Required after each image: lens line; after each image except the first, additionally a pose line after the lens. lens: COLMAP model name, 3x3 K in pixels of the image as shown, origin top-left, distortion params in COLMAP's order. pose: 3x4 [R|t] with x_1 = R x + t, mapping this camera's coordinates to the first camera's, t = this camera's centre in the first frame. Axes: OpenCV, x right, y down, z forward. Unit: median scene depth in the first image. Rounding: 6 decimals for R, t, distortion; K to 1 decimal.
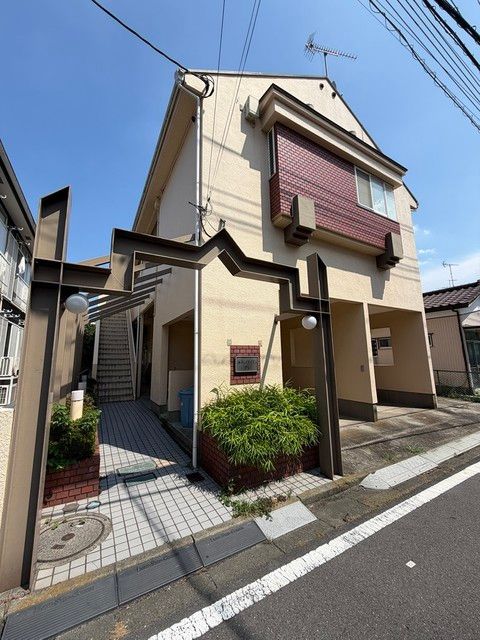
lens RADIAL K [[254.7, 0, 239.7], [0, 254.7, 324.1], [0, 0, 1]] dist [0.000223, -0.000102]
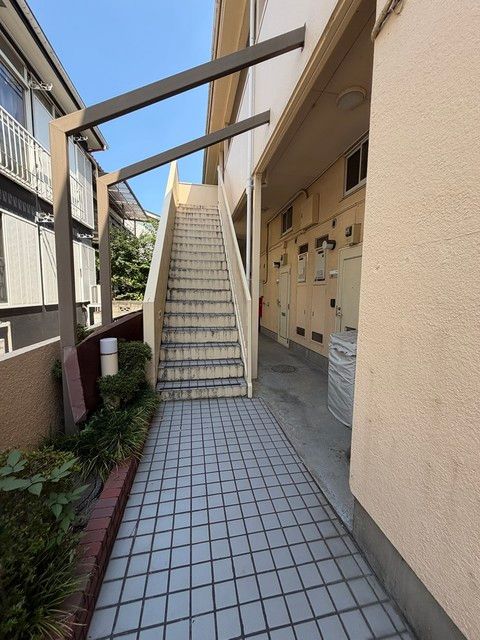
lens RADIAL K [[254.7, 0, 241.8], [0, 254.7, 318.5], [0, 0, 1]] dist [0.000223, -0.000102]
pose [[0.948273, 0.061398, -0.311461, -0.288351], [0.014112, 0.971996, 0.234574, 0.084837], [0.317141, -0.226835, 0.920851, 0.617371]]
